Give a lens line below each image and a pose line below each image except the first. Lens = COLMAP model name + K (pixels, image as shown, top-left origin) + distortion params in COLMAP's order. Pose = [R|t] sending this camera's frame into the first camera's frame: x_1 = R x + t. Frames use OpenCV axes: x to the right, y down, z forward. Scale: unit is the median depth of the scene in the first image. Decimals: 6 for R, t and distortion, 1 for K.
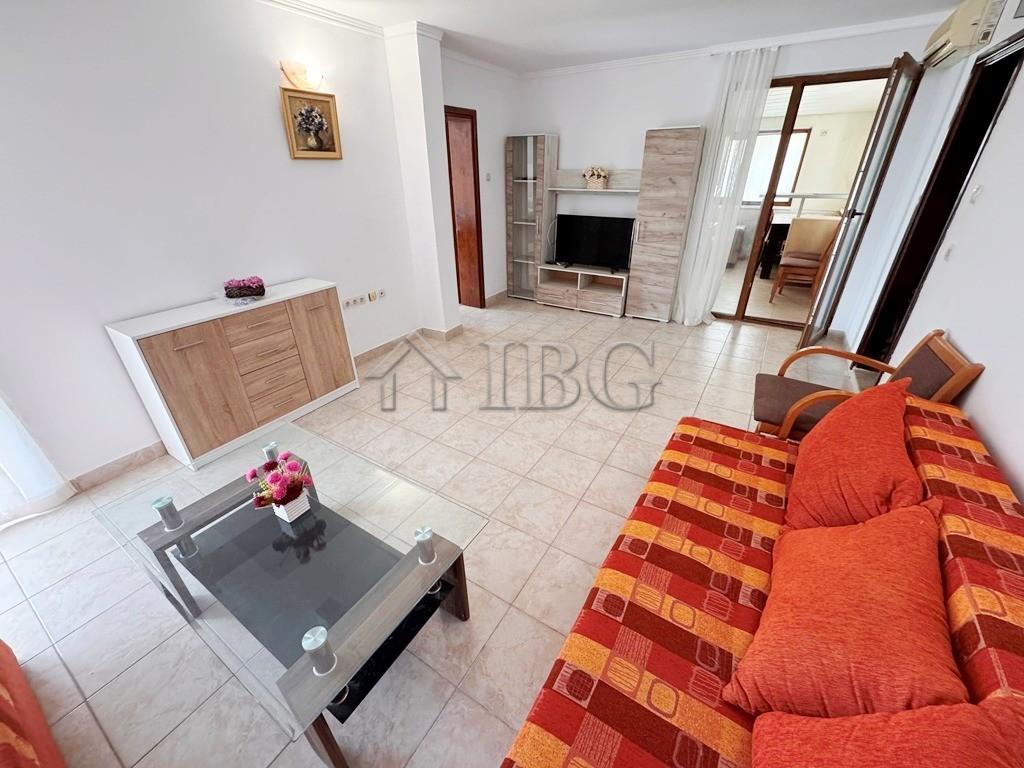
lens RADIAL K [[408.3, 0, 513.6], [0, 408.3, 385.4], [0, 0, 1]] dist [-0.002912, -0.000257]
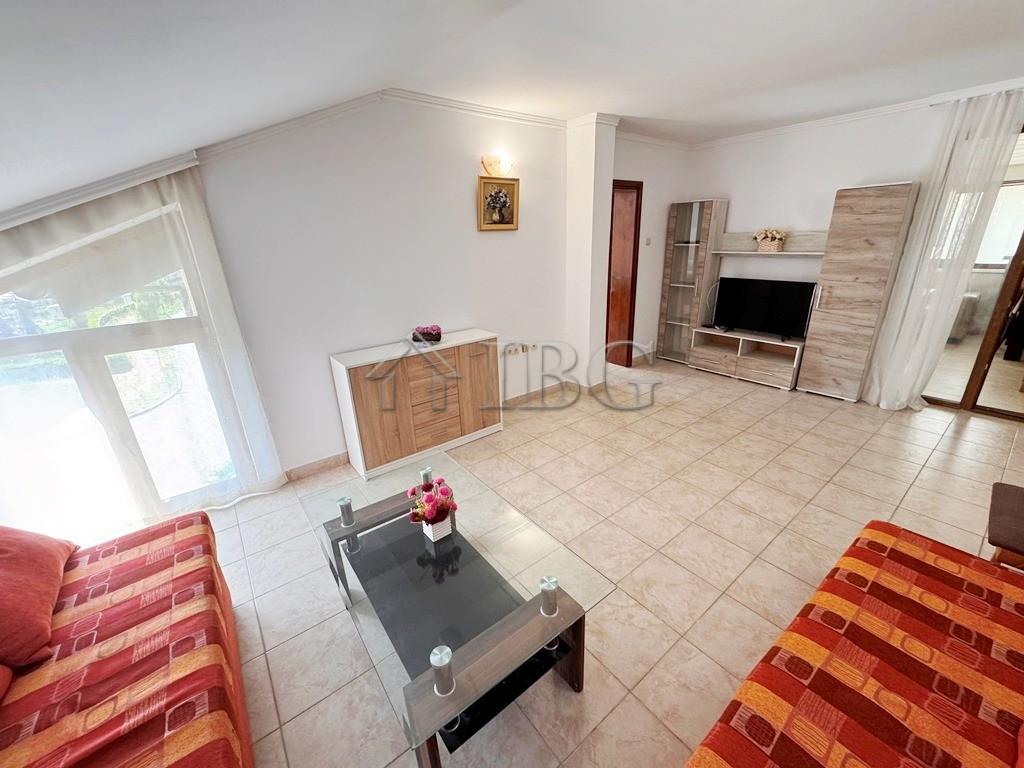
lens RADIAL K [[408.3, 0, 511.8], [0, 408.3, 385.8], [0, 0, 1]] dist [-0.002912, -0.000257]
pose [[0.937154, 0.098681, -0.334670, -0.009246], [-0.141963, 0.984031, -0.107376, 0.003108], [0.318729, 0.148138, 0.936198, -0.018388]]
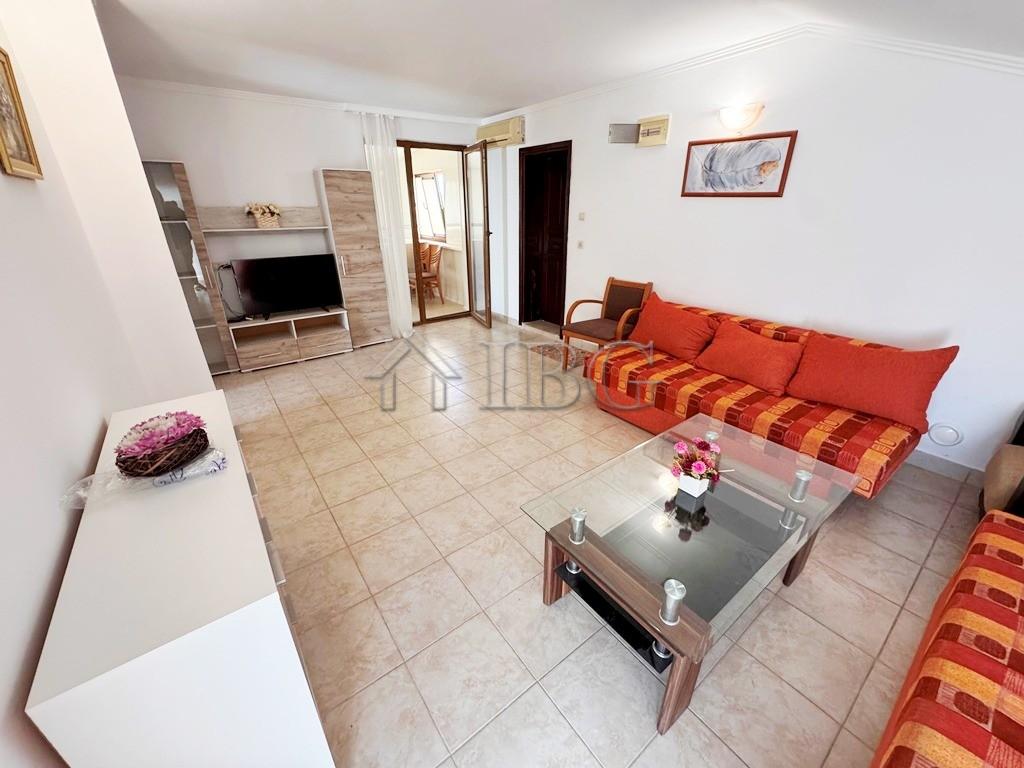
lens RADIAL K [[408.3, 0, 510.2], [0, 408.3, 386.2], [0, 0, 1]] dist [-0.002912, -0.000257]
pose [[0.357022, -0.370631, 0.857419, -0.806202], [0.441869, 0.875728, 0.194554, -0.193246], [-0.822974, 0.309407, 0.476425, 0.403658]]
